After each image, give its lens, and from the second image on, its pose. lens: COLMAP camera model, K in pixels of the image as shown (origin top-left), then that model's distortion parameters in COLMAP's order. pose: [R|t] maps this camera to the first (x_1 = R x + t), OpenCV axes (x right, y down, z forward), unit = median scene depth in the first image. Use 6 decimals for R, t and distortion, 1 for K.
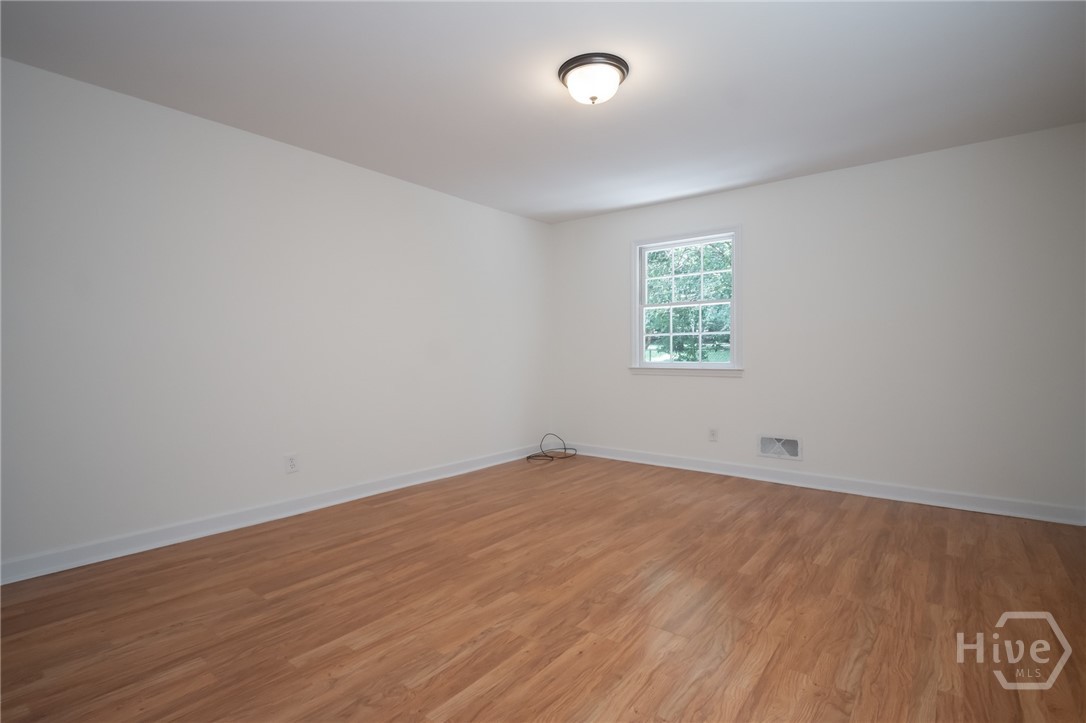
lens RADIAL K [[534.6, 0, 548.8], [0, 534.6, 366.0], [0, 0, 1]] dist [0.001879, -0.000449]
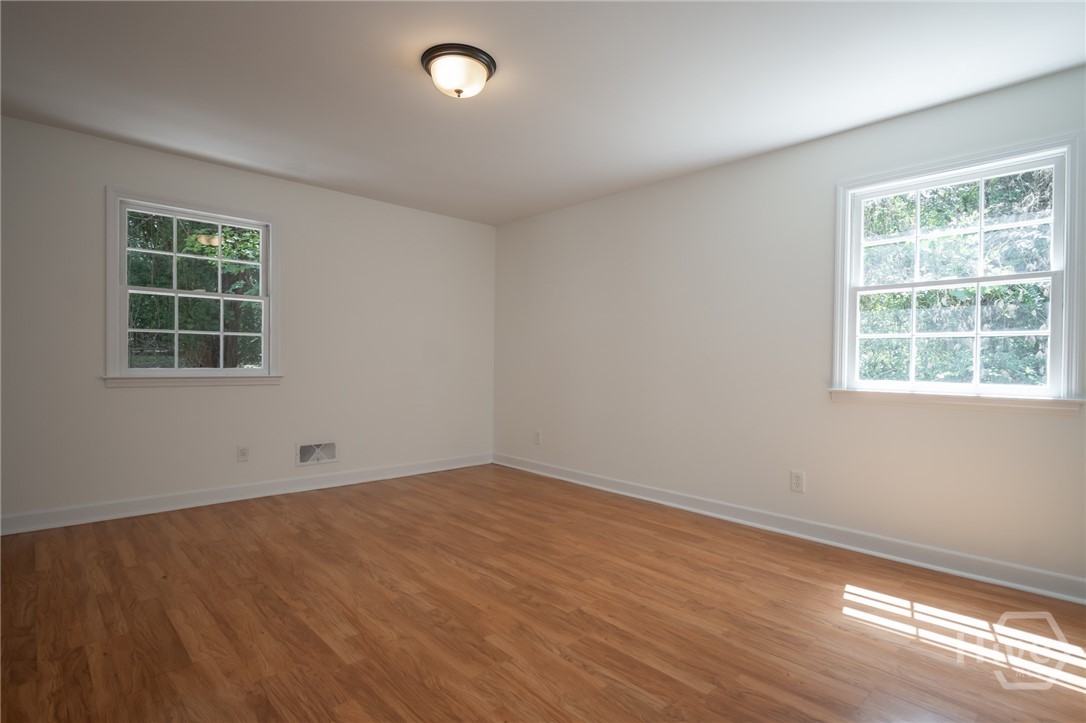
lens RADIAL K [[534.6, 0, 548.8], [0, 534.6, 366.0], [0, 0, 1]] dist [0.001879, -0.000449]
pose [[0.150174, -0.004761, 0.988648, -0.861973], [0.010337, 0.999941, 0.003245, -0.018477], [-0.988605, 0.009732, 0.150215, 0.724652]]
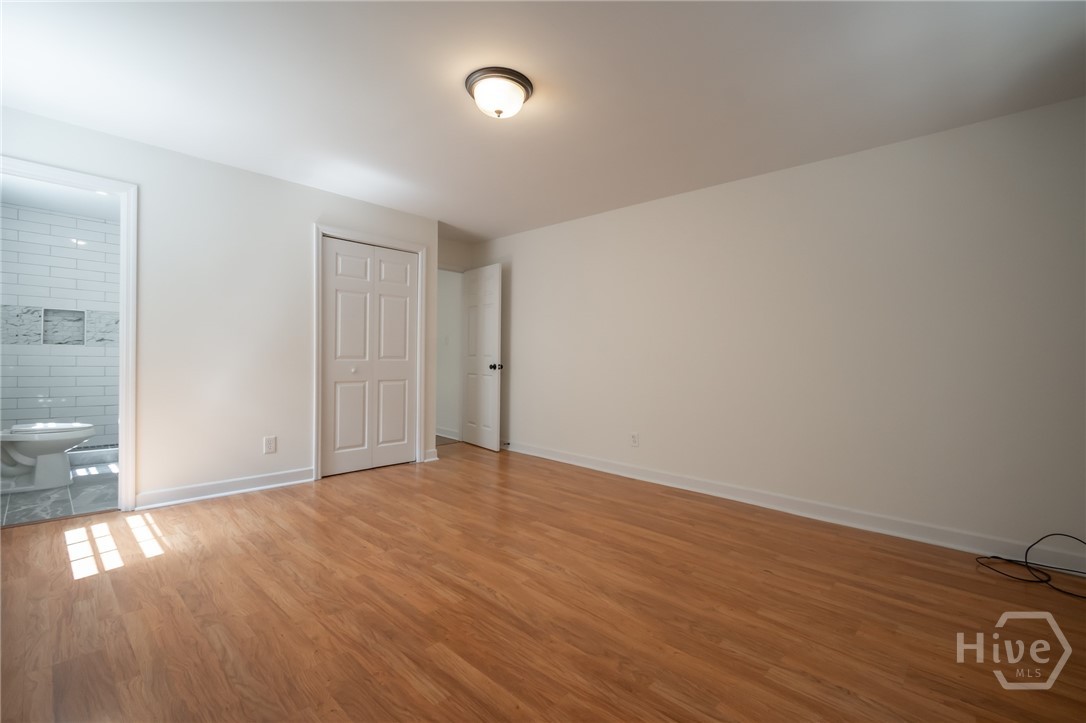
lens RADIAL K [[482.9, 0, 543.0], [0, 482.9, 361.5], [0, 0, 1]] dist [0.000996, -0.000488]
pose [[-0.106896, 0.012361, -0.994193, 1.058286], [-0.044717, 0.998851, 0.017227, -0.037155], [0.993264, 0.046299, -0.106221, 1.246329]]
